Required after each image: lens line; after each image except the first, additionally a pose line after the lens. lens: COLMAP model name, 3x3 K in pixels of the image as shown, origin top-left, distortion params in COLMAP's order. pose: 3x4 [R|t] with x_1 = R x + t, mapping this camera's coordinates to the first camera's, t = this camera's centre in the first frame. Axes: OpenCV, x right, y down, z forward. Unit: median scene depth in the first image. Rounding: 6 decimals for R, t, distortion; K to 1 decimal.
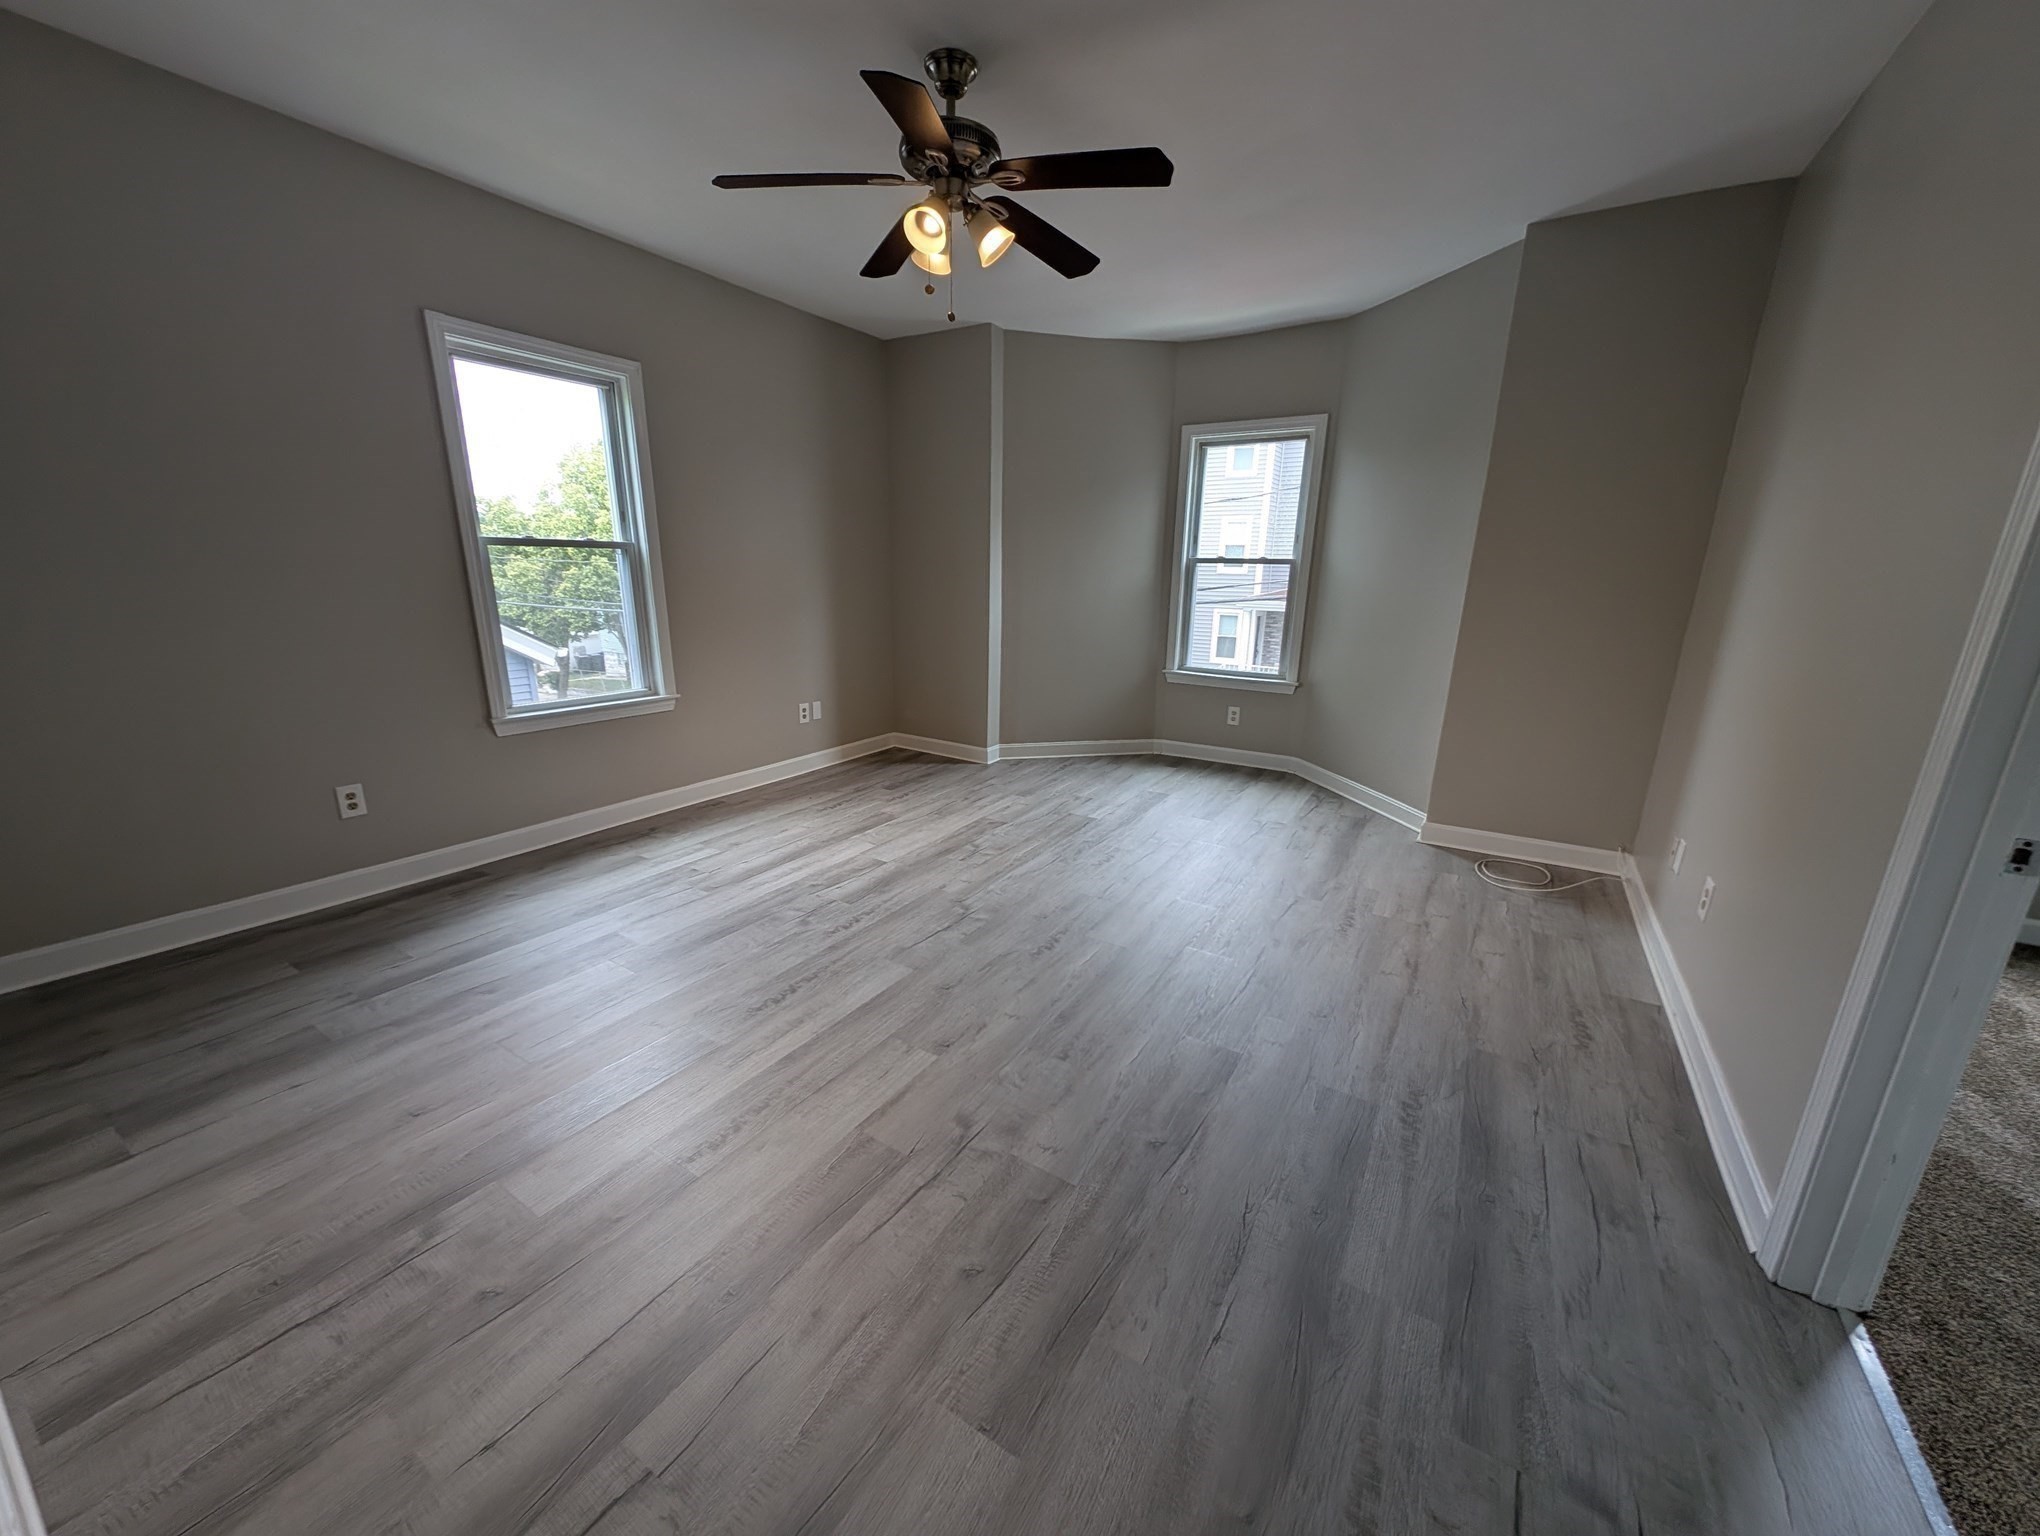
lens RADIAL K [[773.0, 0, 998.5], [0, 773.0, 774.7], [0, 0, 1]] dist [0.014130, -0.007905]
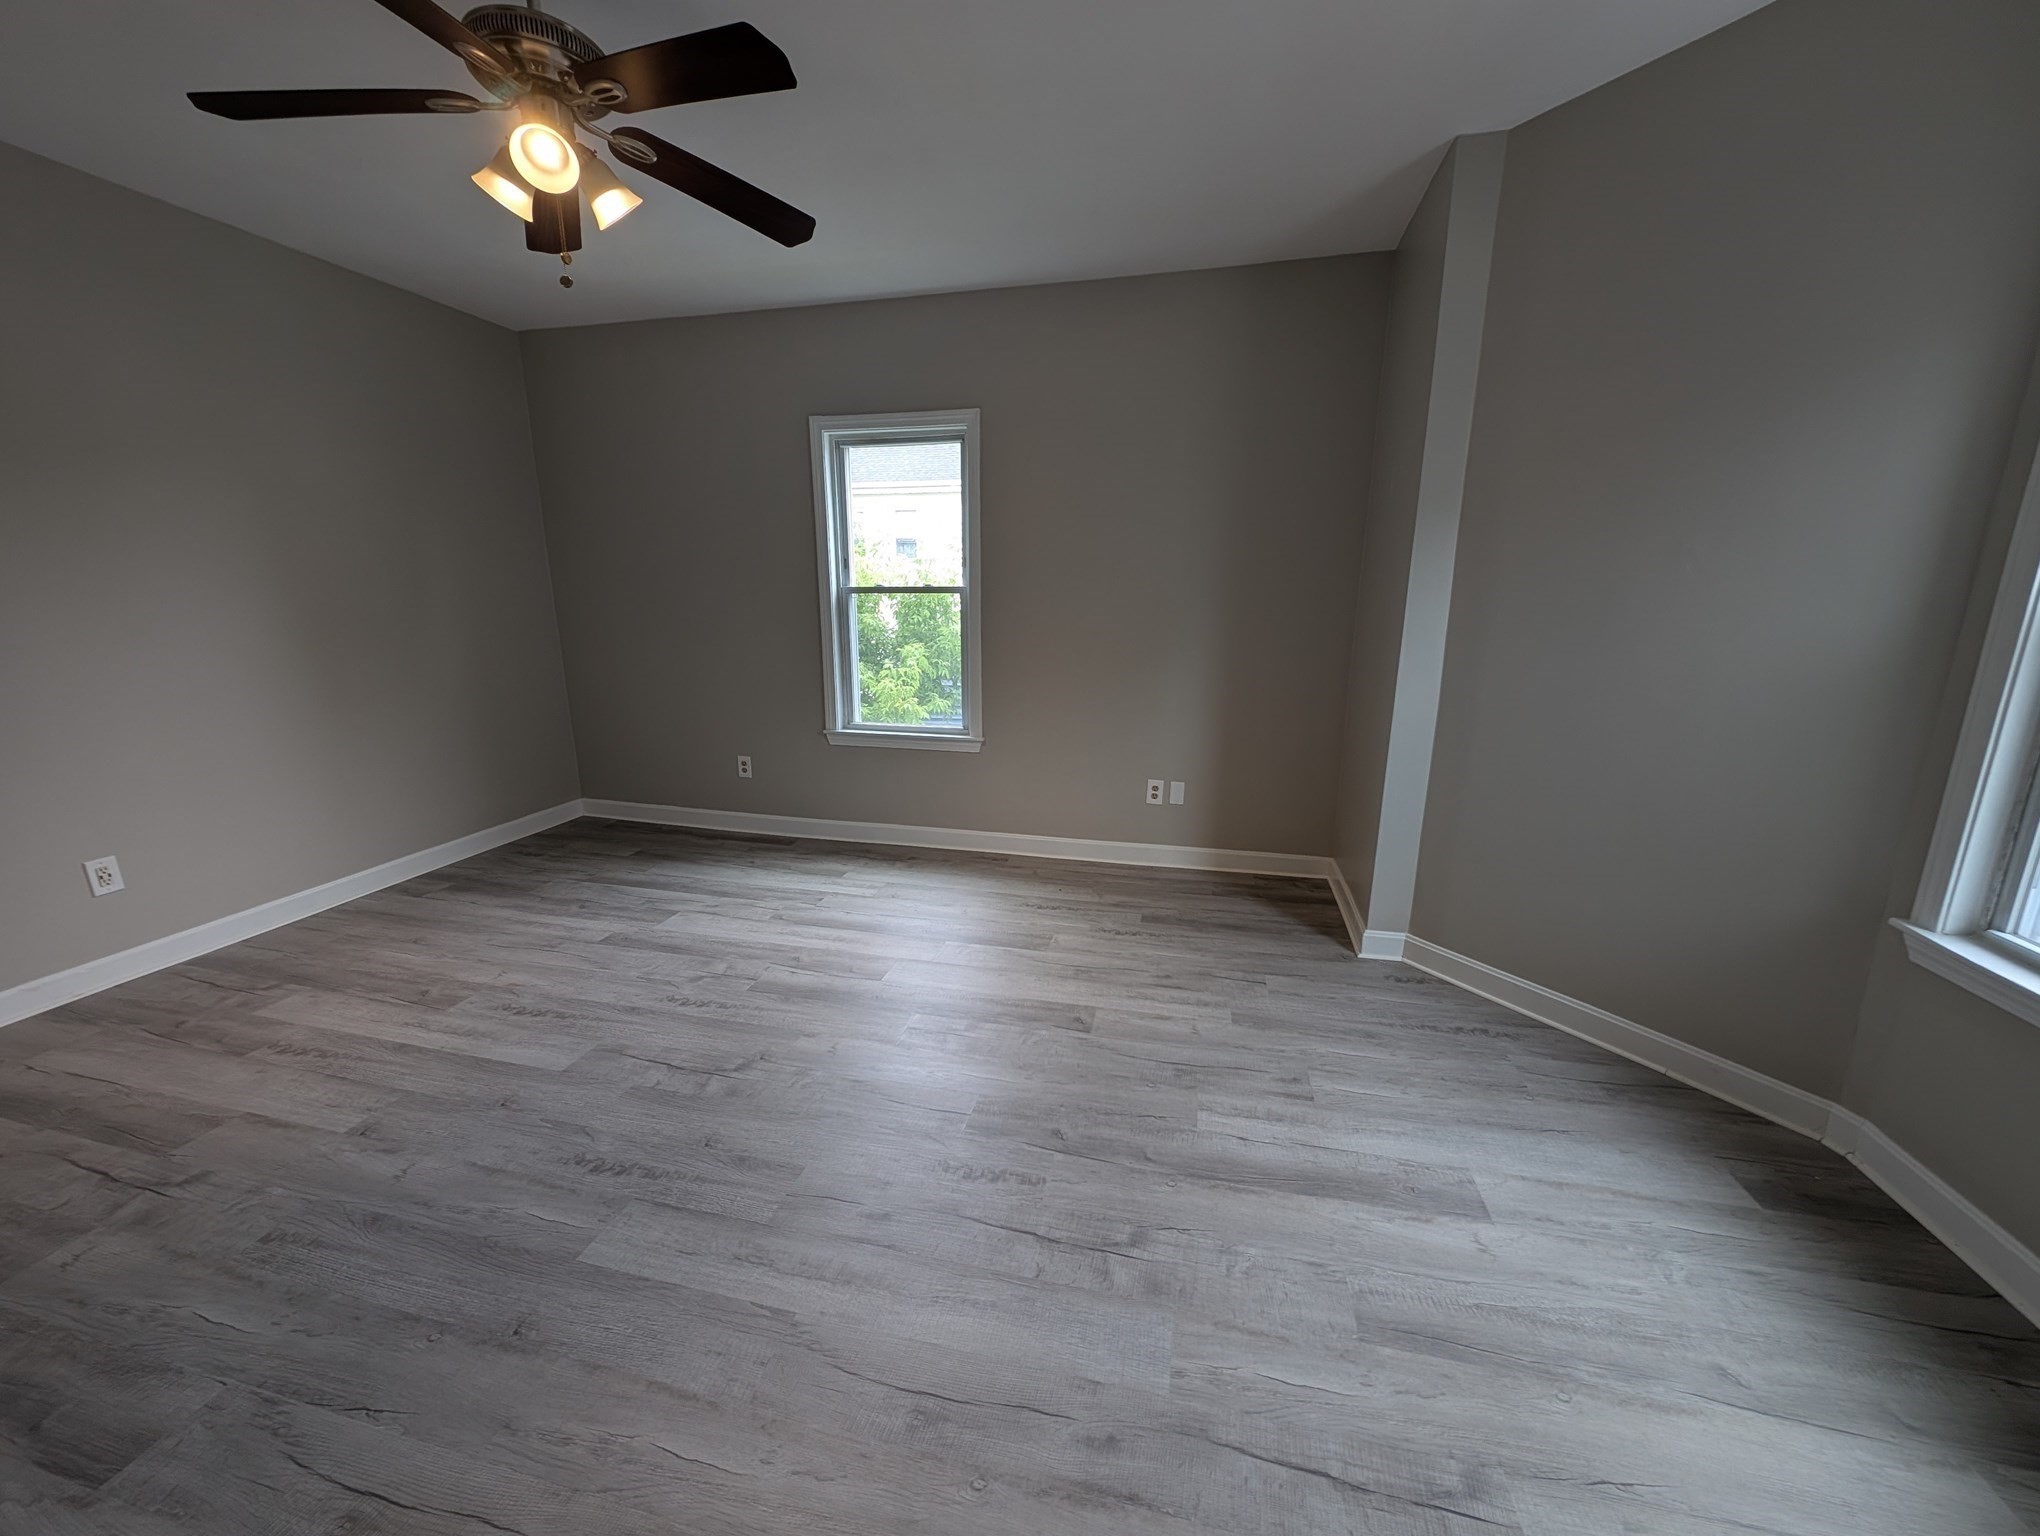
lens RADIAL K [[758.9, 0, 1022.0], [0, 758.9, 774.7], [0, 0, 1]] dist [0.013352, -0.005972]
pose [[0.318676, 0.198761, -0.926790, 0.558180], [-0.243287, 0.962163, 0.122694, -0.211208], [0.916110, 0.186376, 0.354974, 0.795098]]
